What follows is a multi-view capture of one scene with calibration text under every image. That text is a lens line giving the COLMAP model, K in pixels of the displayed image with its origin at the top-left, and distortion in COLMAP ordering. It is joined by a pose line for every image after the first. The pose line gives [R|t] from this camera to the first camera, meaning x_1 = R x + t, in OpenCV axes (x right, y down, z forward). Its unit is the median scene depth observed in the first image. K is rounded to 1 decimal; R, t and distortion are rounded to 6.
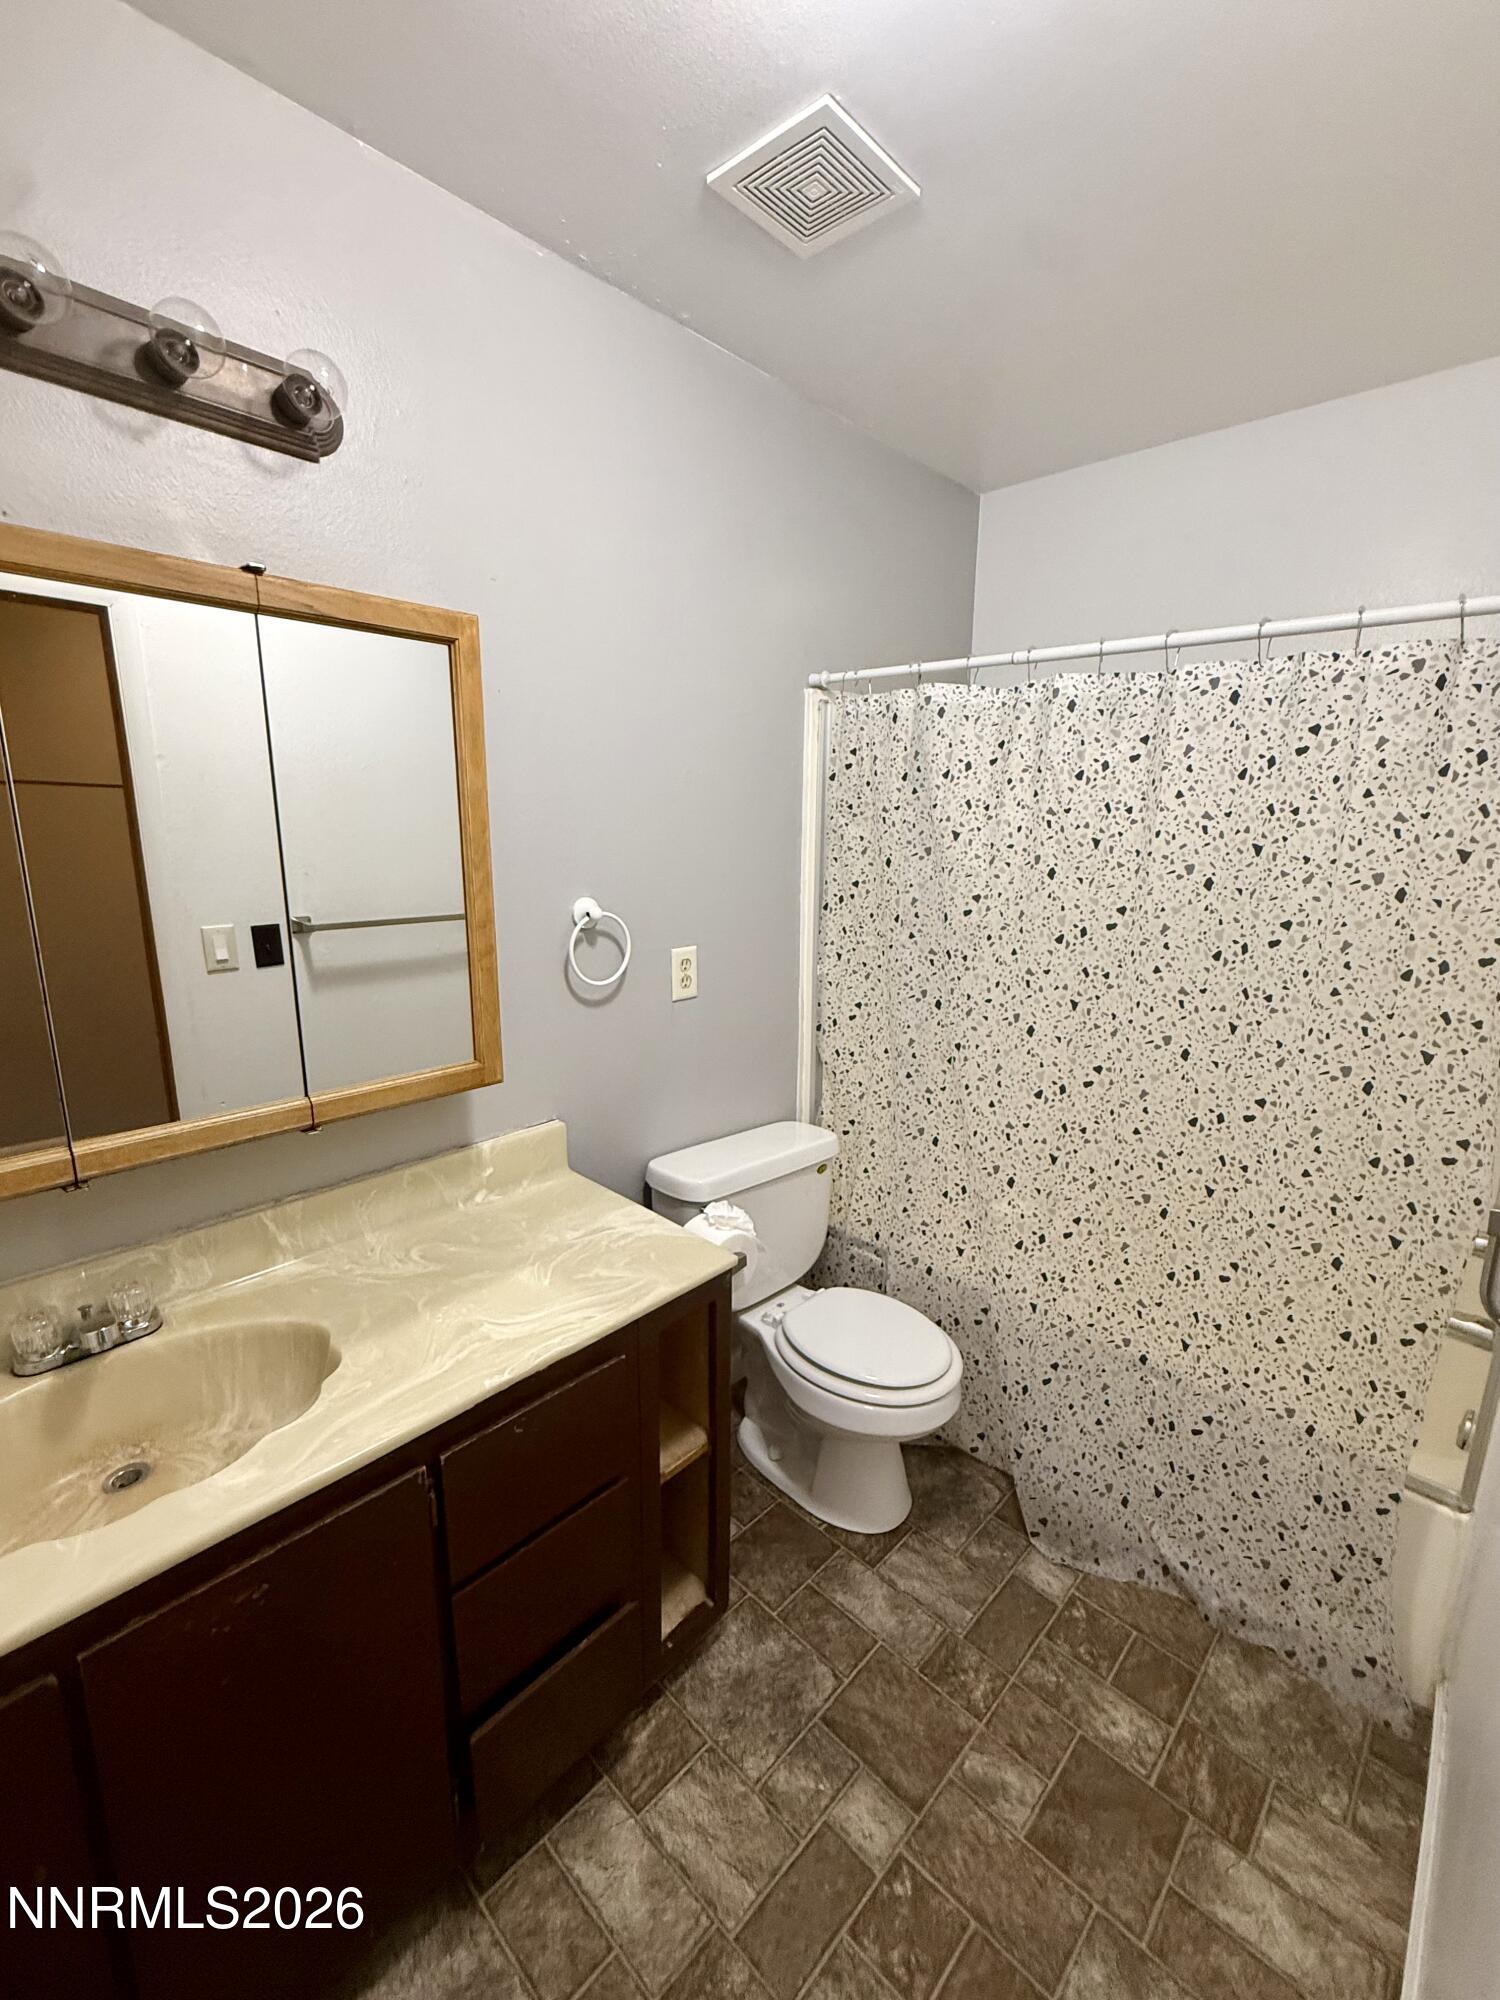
lens RADIAL K [[838.3, 0, 755.8], [0, 838.3, 1010.6], [0, 0, 1]] dist [-0.002180, 0.000092]
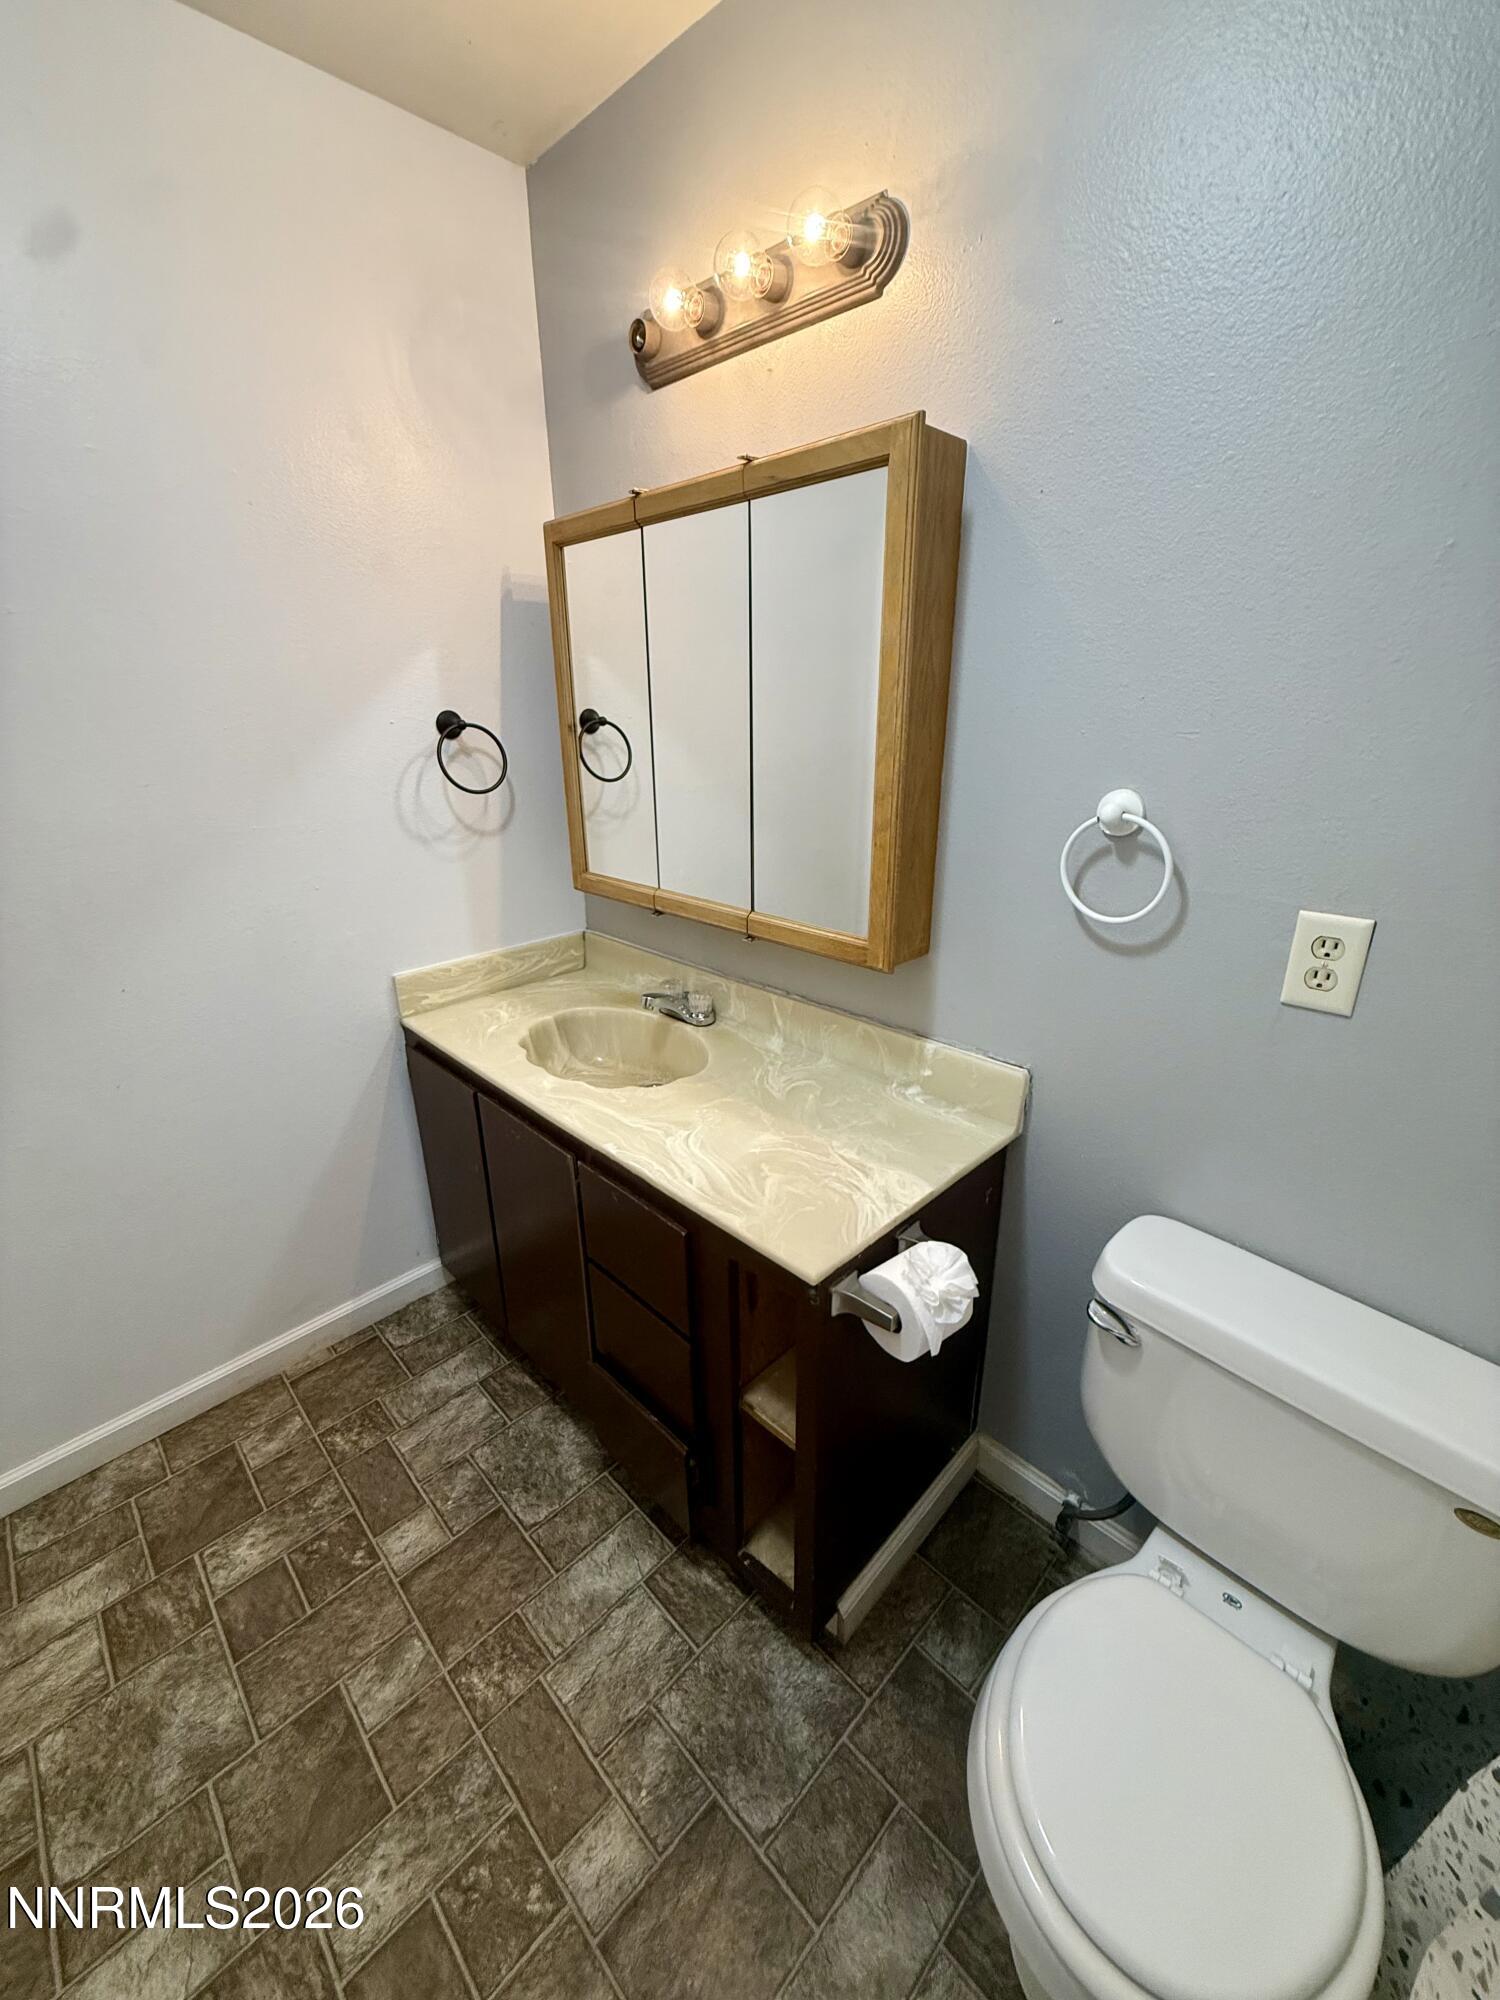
lens RADIAL K [[796.5, 0, 756.9], [0, 796.5, 1002.9], [0, 0, 1]] dist [-0.000594, -0.000145]
pose [[-0.032126, 0.344785, -0.938132, 0.585477], [-0.210933, 0.915137, 0.343558, -0.170758], [0.976972, 0.208920, 0.043327, 0.906108]]
